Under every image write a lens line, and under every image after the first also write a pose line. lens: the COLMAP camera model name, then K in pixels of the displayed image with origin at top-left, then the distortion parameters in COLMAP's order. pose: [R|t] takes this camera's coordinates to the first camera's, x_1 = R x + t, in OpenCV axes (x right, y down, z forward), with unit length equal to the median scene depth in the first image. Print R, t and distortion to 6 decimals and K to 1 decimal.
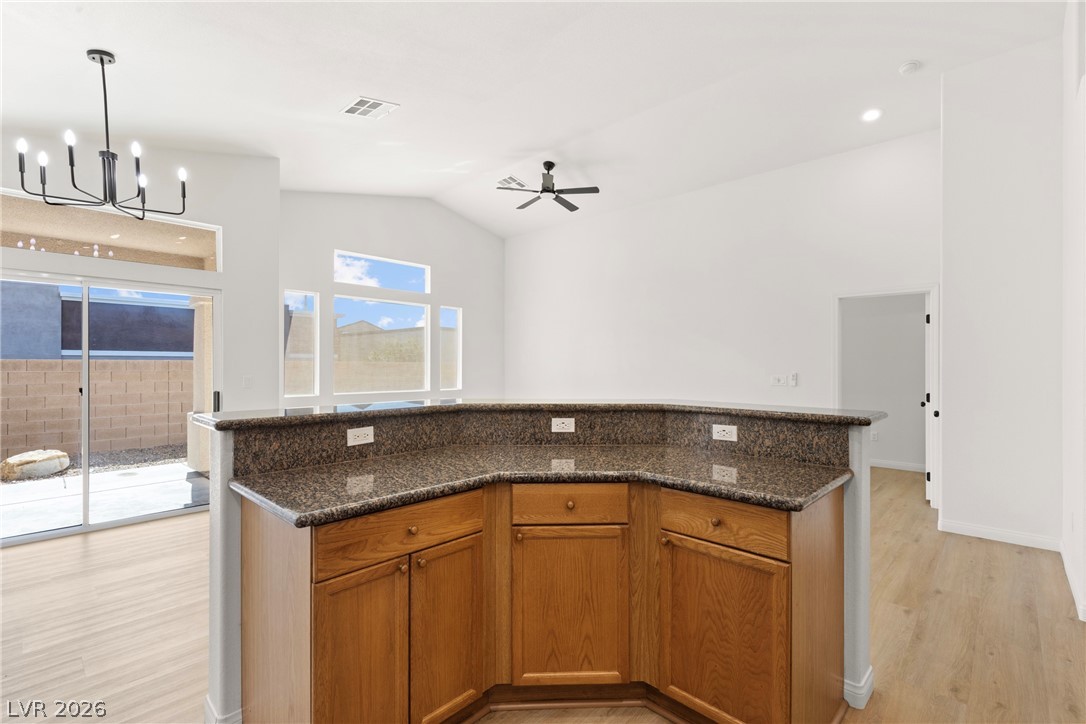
lens RADIAL K [[489.8, 0, 549.2], [0, 489.8, 358.2], [0, 0, 1]] dist [0.007008, -0.000176]
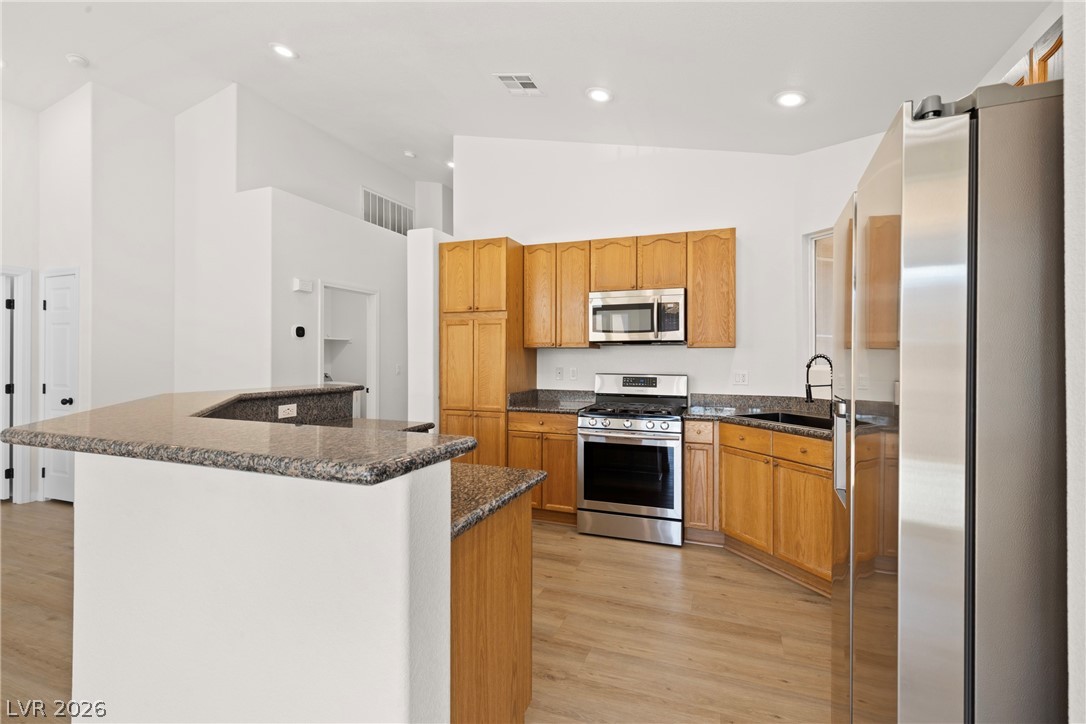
lens RADIAL K [[489.8, 0, 549.2], [0, 489.8, 358.2], [0, 0, 1]] dist [0.007008, -0.000176]
pose [[-0.386220, -0.006876, 0.922381, -0.949494], [-0.017126, 0.999853, 0.000283, 0.008058], [-0.922247, -0.015687, -0.386282, 0.807602]]
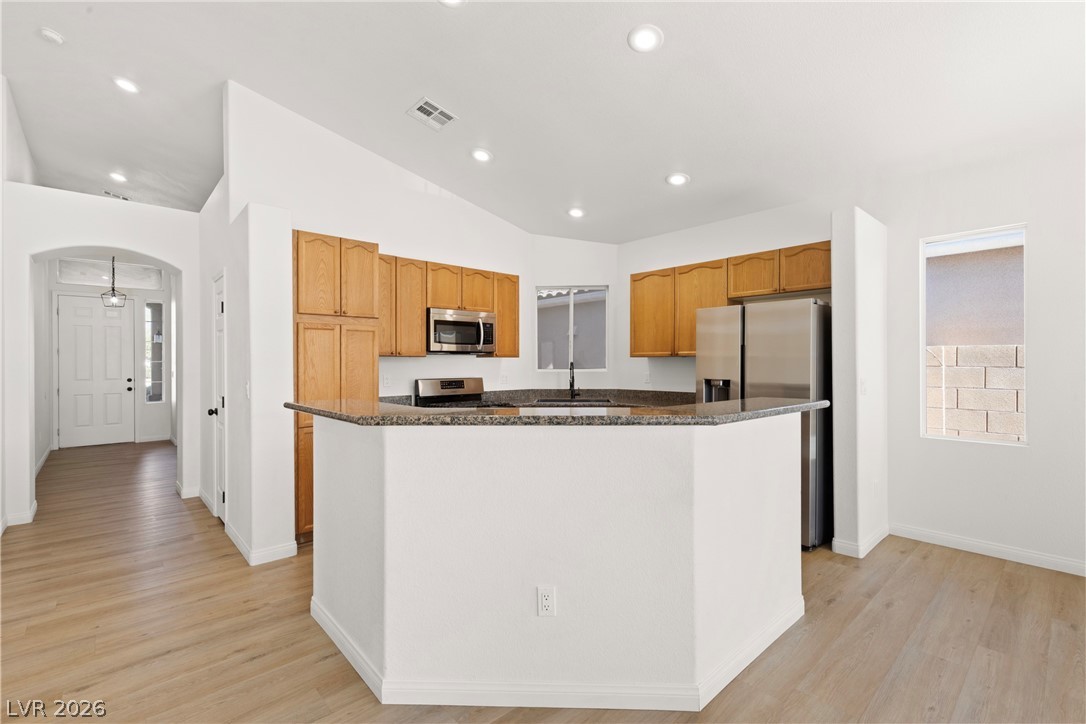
lens RADIAL K [[485.6, 0, 546.3], [0, 485.6, 361.0], [0, 0, 1]] dist [0.005039, -0.000218]
pose [[-0.997297, 0.001879, 0.073451, -0.049273], [0.000489, 0.999821, -0.018925, 0.023882], [-0.073474, -0.018838, -0.997119, 1.875400]]
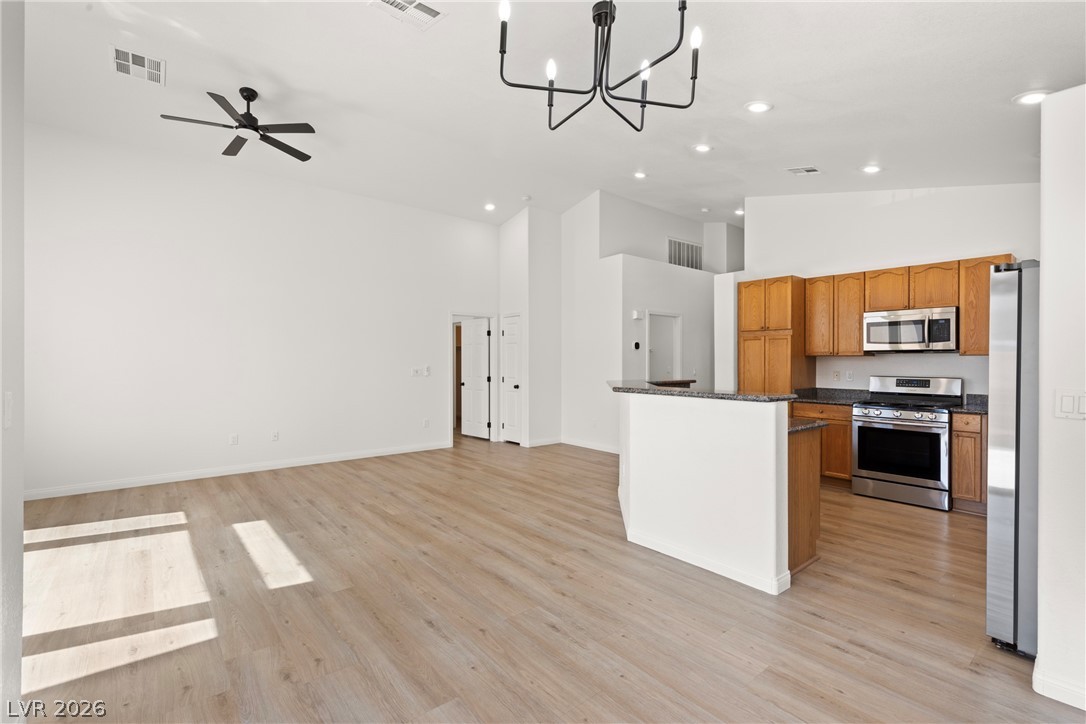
lens RADIAL K [[485.6, 0, 546.3], [0, 485.6, 361.0], [0, 0, 1]] dist [0.005039, -0.000218]
pose [[0.120753, -0.002630, 0.992679, -1.745388], [-0.017432, 0.999837, 0.004770, 0.008335], [-0.992529, -0.017880, 0.120688, 1.159349]]
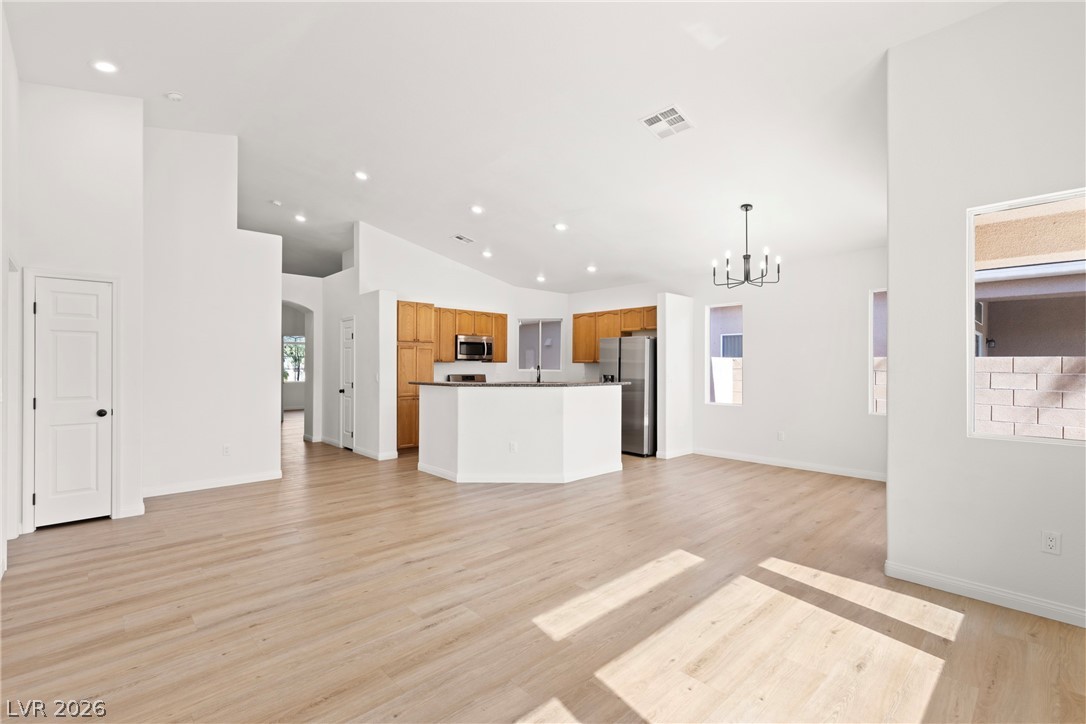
lens RADIAL K [[485.6, 0, 546.3], [0, 485.6, 361.0], [0, 0, 1]] dist [0.005039, -0.000218]
pose [[-0.998384, -0.004598, 0.056643, -0.275809], [-0.006023, 0.999669, -0.025023, 0.045060], [-0.056509, -0.025324, -0.998081, 3.384590]]
